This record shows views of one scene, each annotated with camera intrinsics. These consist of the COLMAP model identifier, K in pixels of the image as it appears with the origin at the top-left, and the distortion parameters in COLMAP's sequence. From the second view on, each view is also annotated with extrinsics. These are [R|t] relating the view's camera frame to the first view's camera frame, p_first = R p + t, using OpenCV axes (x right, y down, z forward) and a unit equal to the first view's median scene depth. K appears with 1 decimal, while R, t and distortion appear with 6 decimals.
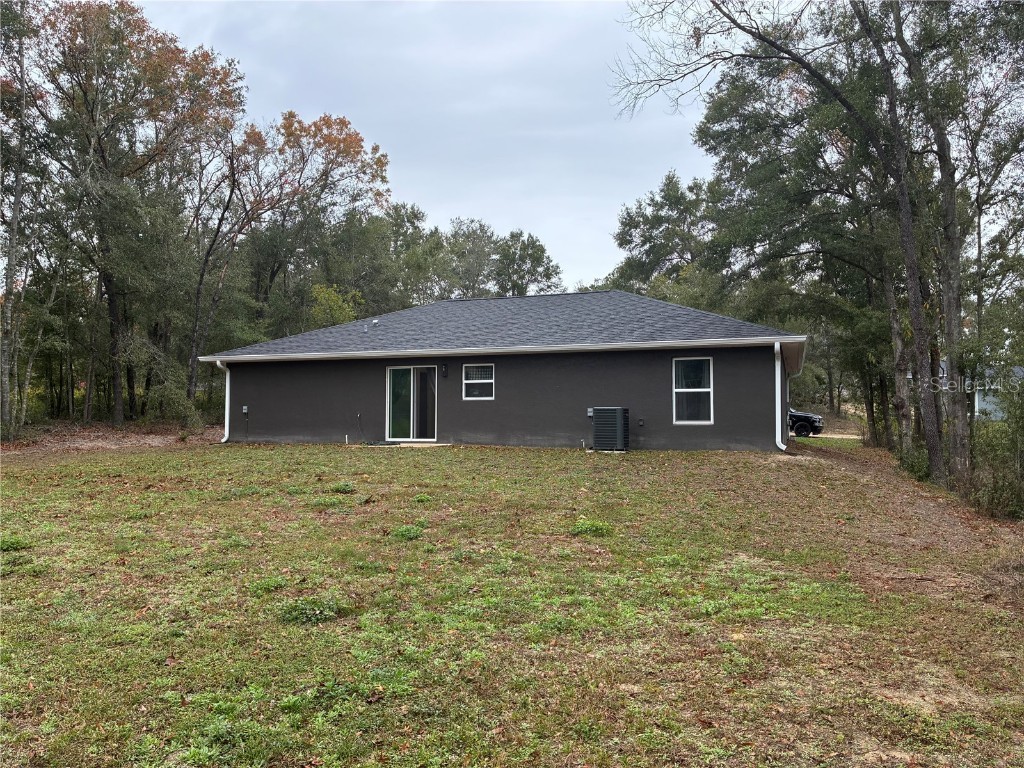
lens RADIAL K [[757.1, 0, 512.0], [0, 757.1, 384.0], [0, 0, 1]] dist [0.053886, -0.000108]
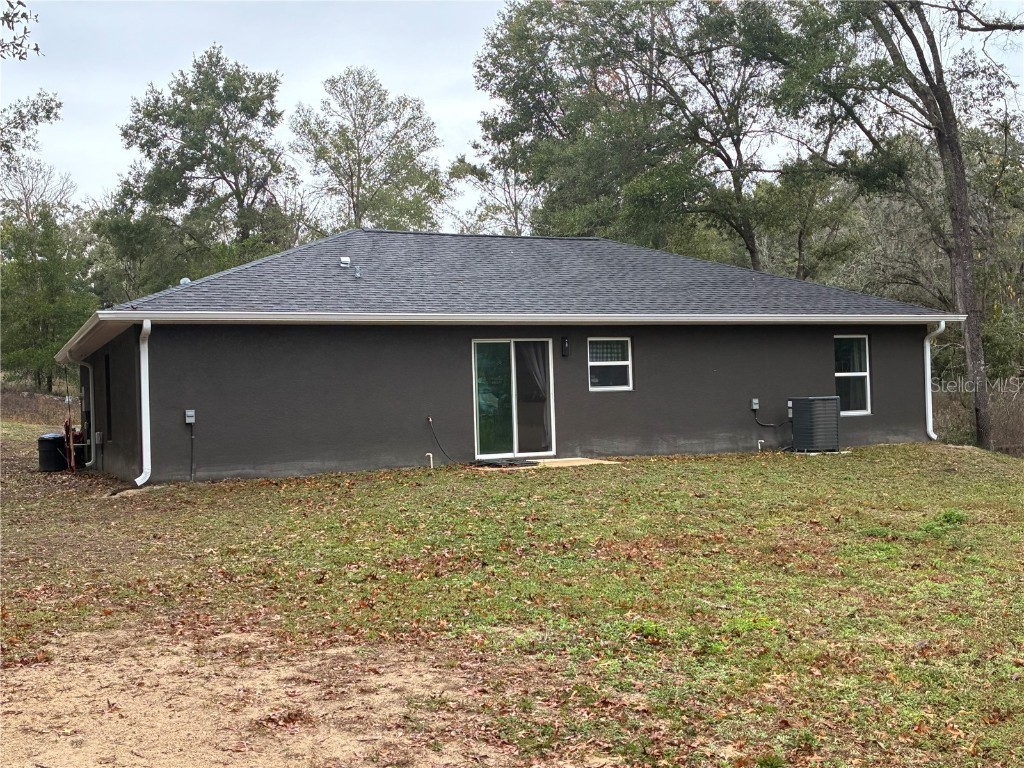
lens RADIAL K [[1229.6, 0, 512.0], [0, 1229.6, 384.0], [0, 0, 1]] dist [0.012898, 0.012018]
pose [[0.673266, -0.003583, 0.739392, -0.923254], [0.007235, 0.999972, -0.001742, 0.016511], [-0.739365, 0.006522, 0.673273, 0.326455]]
